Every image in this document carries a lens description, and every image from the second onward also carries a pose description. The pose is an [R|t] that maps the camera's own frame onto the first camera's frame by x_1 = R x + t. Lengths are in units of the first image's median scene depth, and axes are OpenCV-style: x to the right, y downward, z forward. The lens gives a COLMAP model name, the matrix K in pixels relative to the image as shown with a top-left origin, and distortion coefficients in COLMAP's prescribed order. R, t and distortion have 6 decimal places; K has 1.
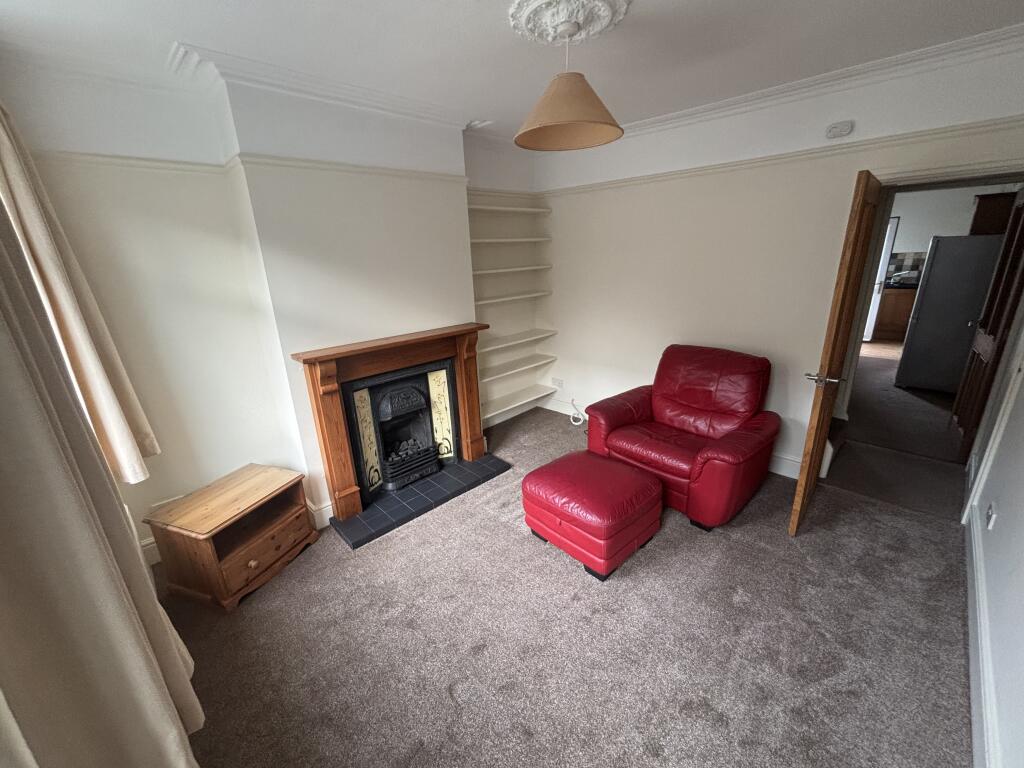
lens RADIAL K [[414.6, 0, 515.5], [0, 414.6, 380.4], [0, 0, 1]] dist [0.003075, -0.000246]
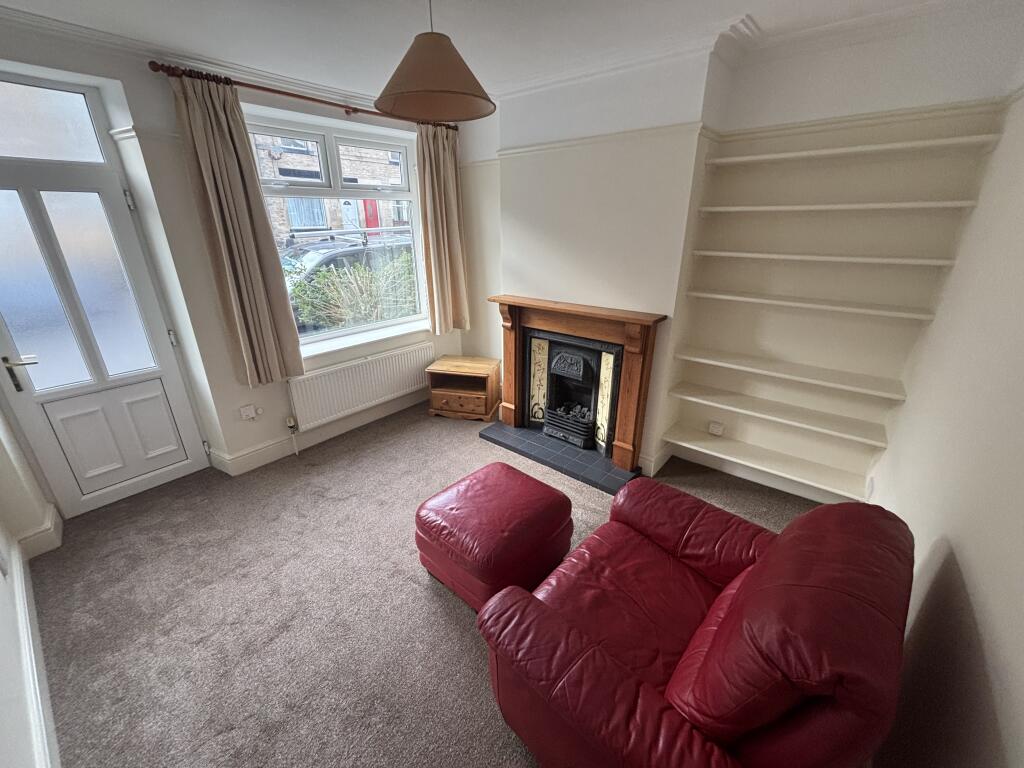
lens RADIAL K [[414.6, 0, 511.2], [0, 414.6, 384.6], [0, 0, 1]] dist [0.003075, -0.000246]
pose [[0.095872, 0.391017, -0.915377, 0.717182], [-0.296485, 0.889090, 0.348736, -0.235558], [0.950213, 0.237961, 0.201169, 0.655856]]
